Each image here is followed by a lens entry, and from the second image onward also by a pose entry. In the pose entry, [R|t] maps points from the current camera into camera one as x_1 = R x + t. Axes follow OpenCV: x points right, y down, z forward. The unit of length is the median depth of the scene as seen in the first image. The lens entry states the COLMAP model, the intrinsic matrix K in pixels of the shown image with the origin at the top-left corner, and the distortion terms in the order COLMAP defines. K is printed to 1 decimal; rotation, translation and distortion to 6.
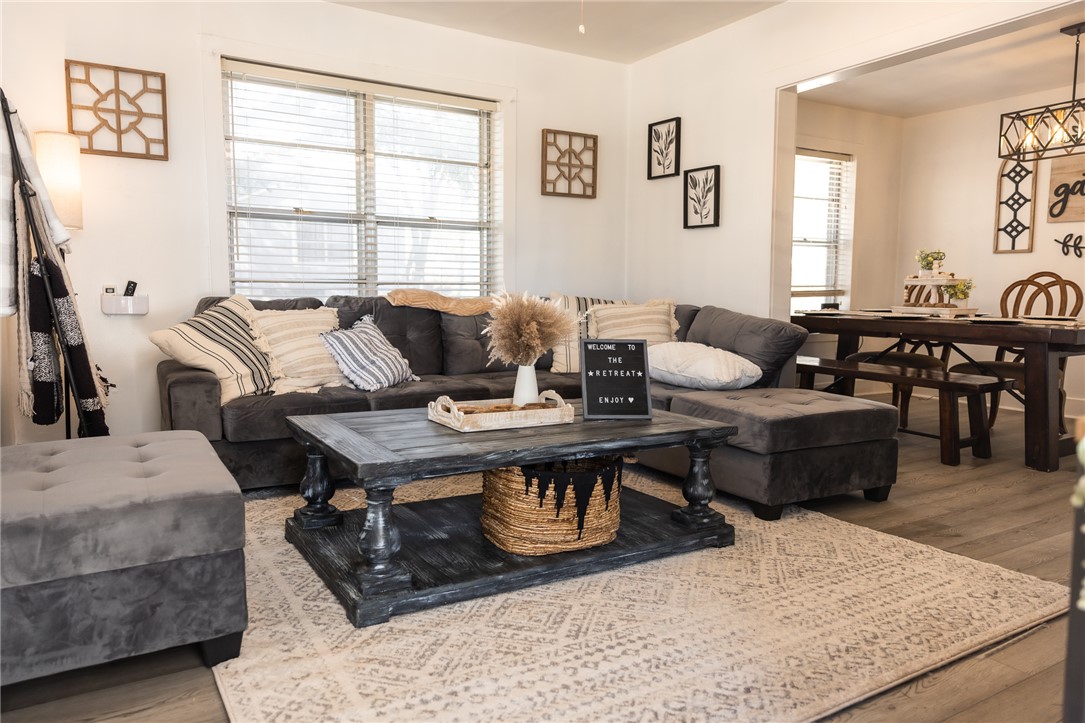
lens RADIAL K [[737.6, 0, 539.4], [0, 737.6, 349.9], [0, 0, 1]] dist [0.003371, 0.004062]
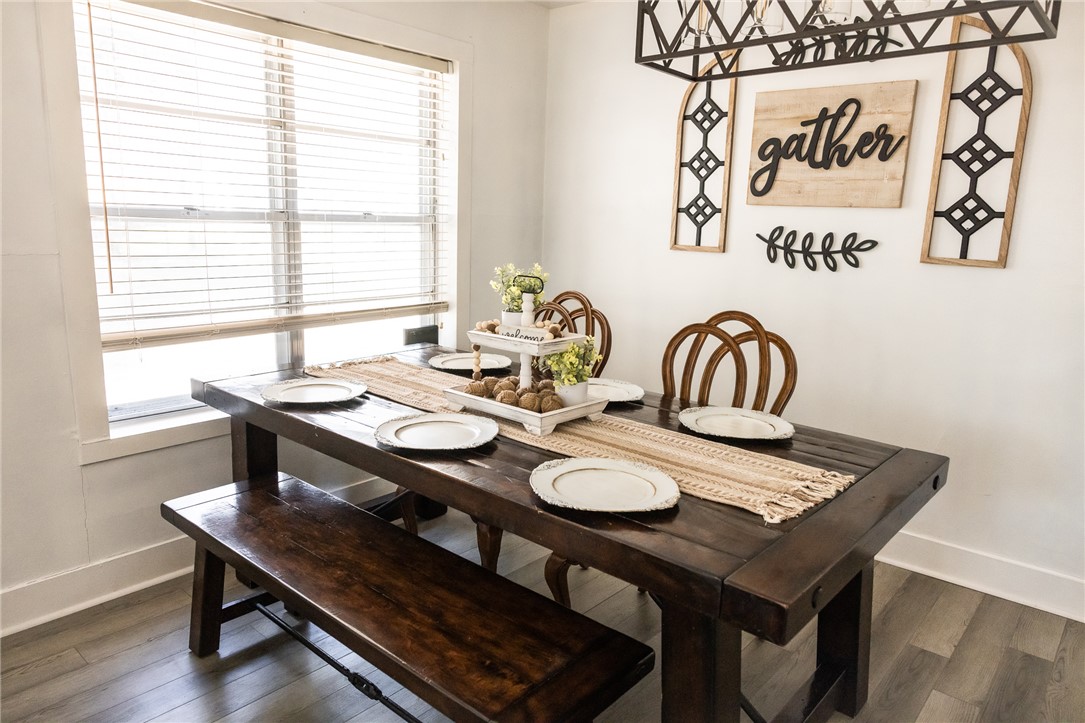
lens RADIAL K [[737.6, 0, 541.1], [0, 737.6, 369.6], [0, 0, 1]] dist [0.003371, 0.004062]
pose [[0.950395, -0.032973, 0.309294, 0.347455], [-0.000205, 0.994299, 0.106630, -0.104563], [-0.311047, -0.101404, 0.944969, 0.486590]]
